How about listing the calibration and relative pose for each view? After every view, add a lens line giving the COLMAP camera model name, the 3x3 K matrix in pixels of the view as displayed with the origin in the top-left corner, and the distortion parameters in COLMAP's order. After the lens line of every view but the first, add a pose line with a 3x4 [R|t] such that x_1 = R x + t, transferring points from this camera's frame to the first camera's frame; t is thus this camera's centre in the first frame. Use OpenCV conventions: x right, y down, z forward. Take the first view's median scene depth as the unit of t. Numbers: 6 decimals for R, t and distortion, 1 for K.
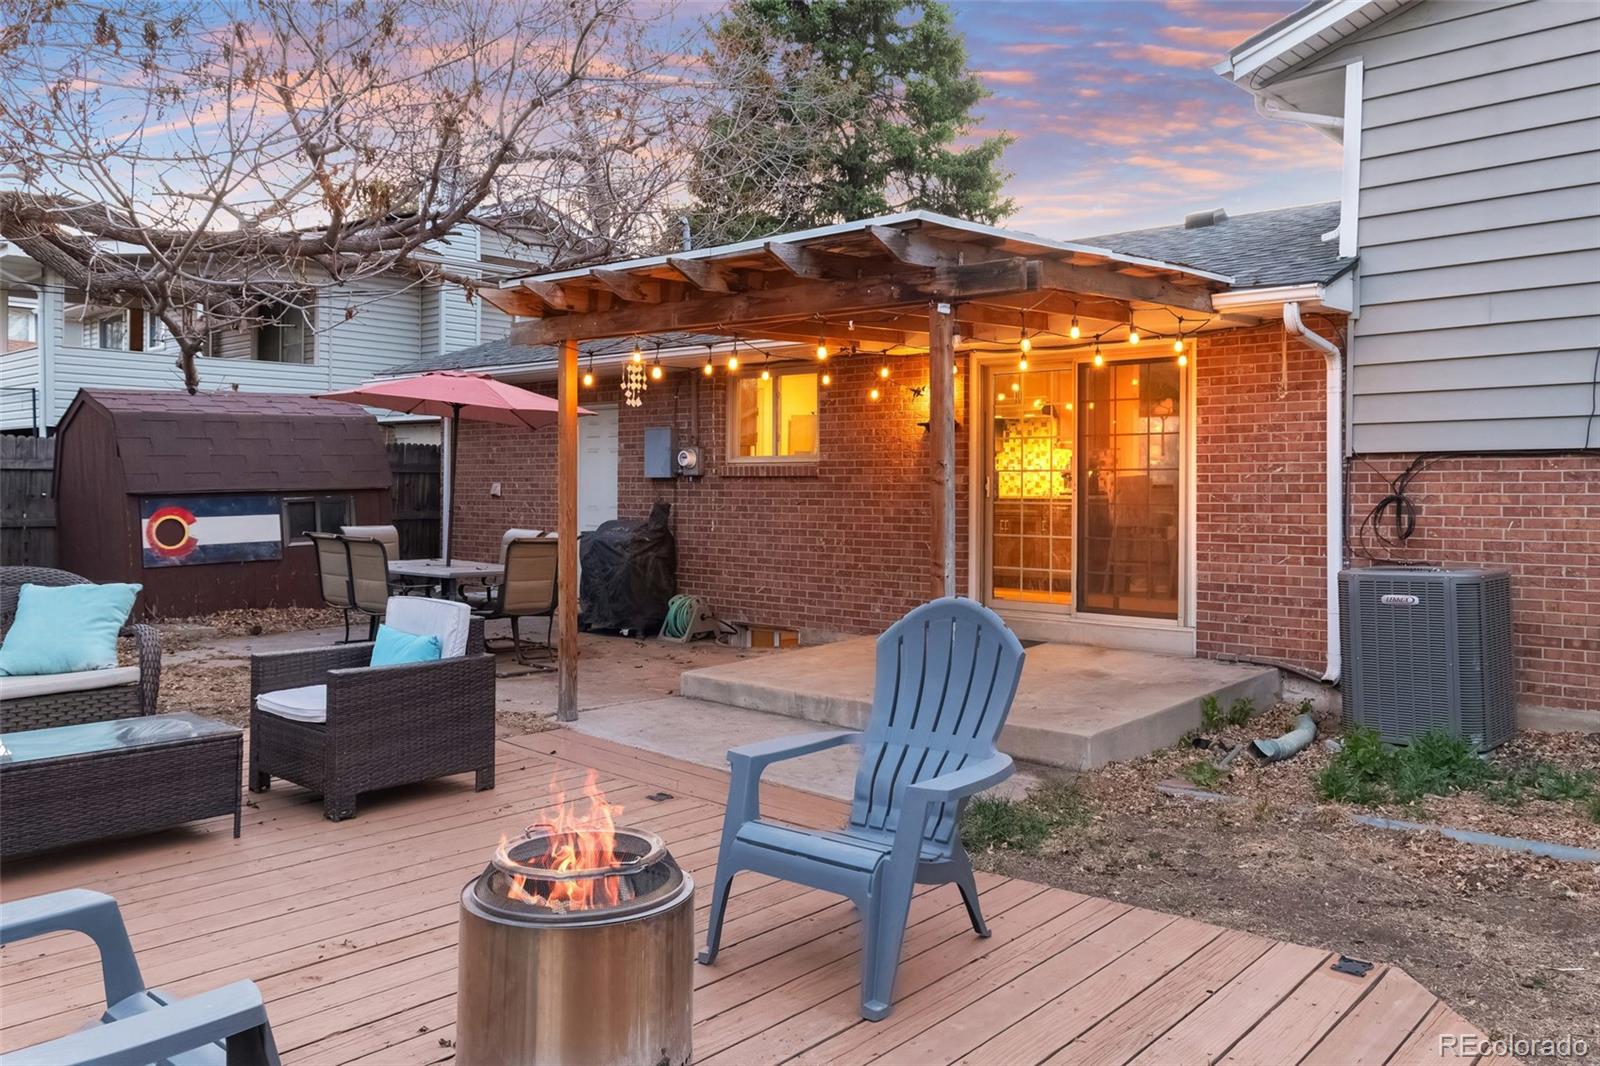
lens RADIAL K [[1244.5, 0, 796.9], [0, 1244.5, 488.5], [0, 0, 1]] dist [0.048525, -0.000795]
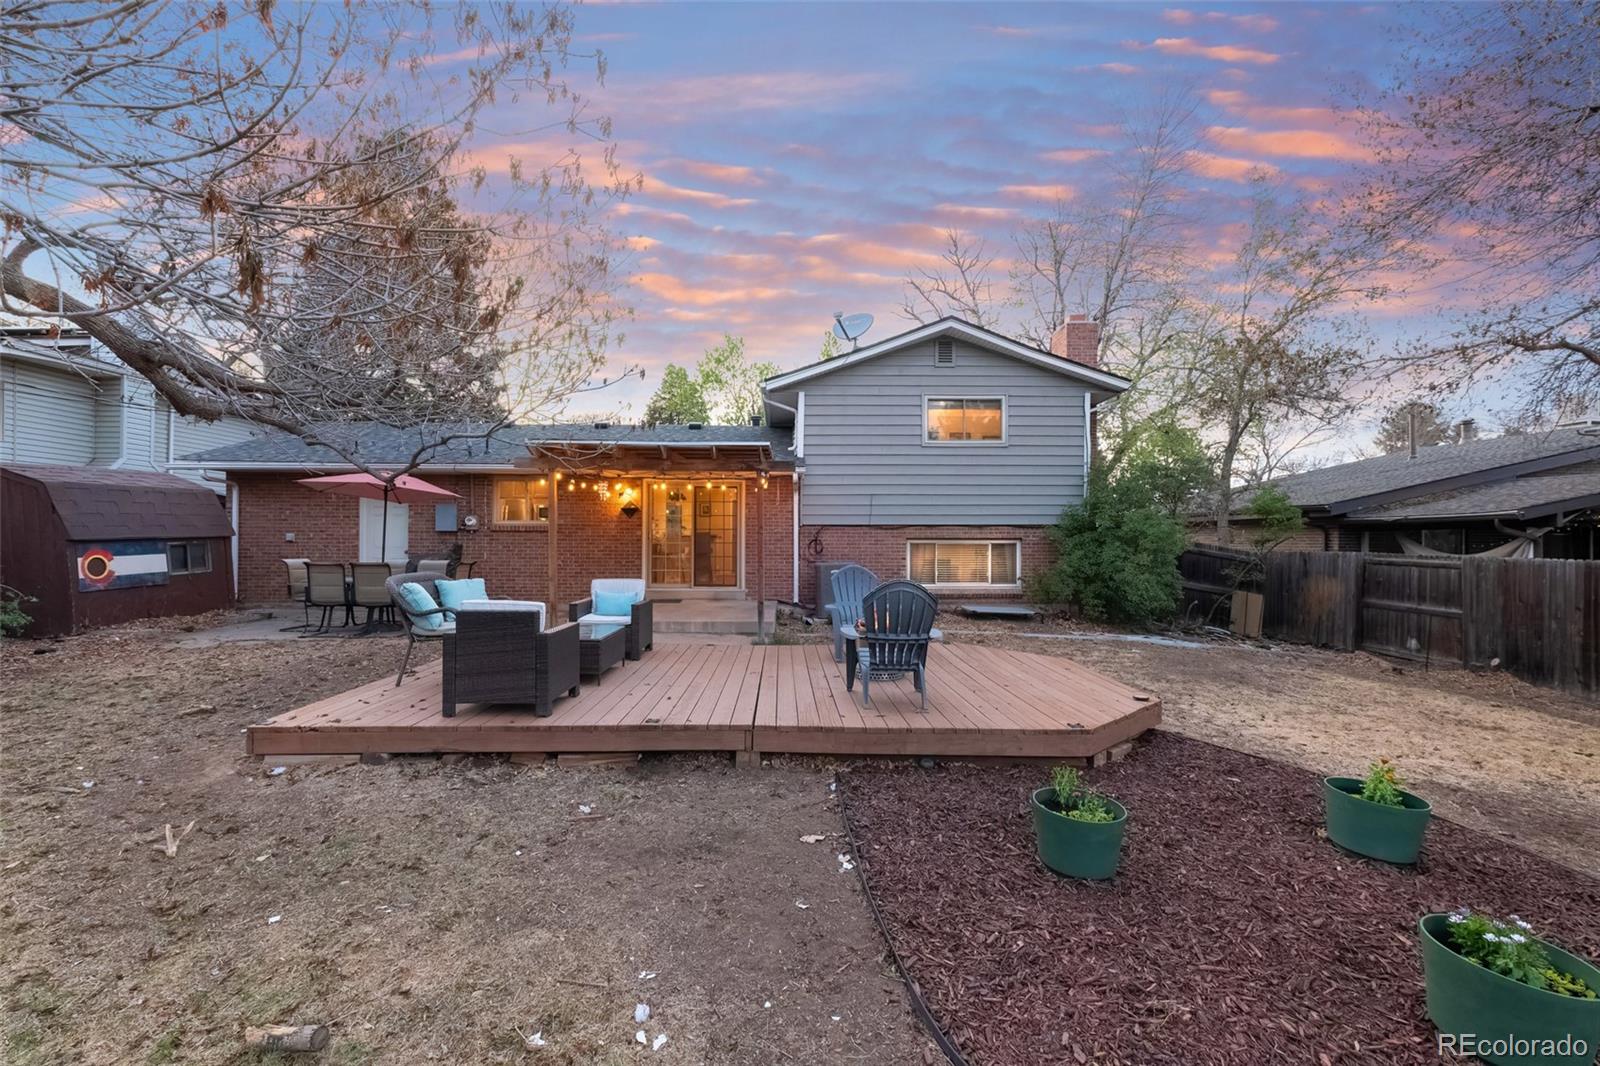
lens RADIAL K [[703.6, 0, 794.7], [0, 703.6, 537.8], [0, 0, 1]] dist [0.011530, -0.000438]
pose [[0.735332, 0.000861, 0.677707, -0.625777], [0.000569, 0.999998, -0.001889, 0.005198], [-0.677707, 0.001775, 0.735330, -0.175537]]
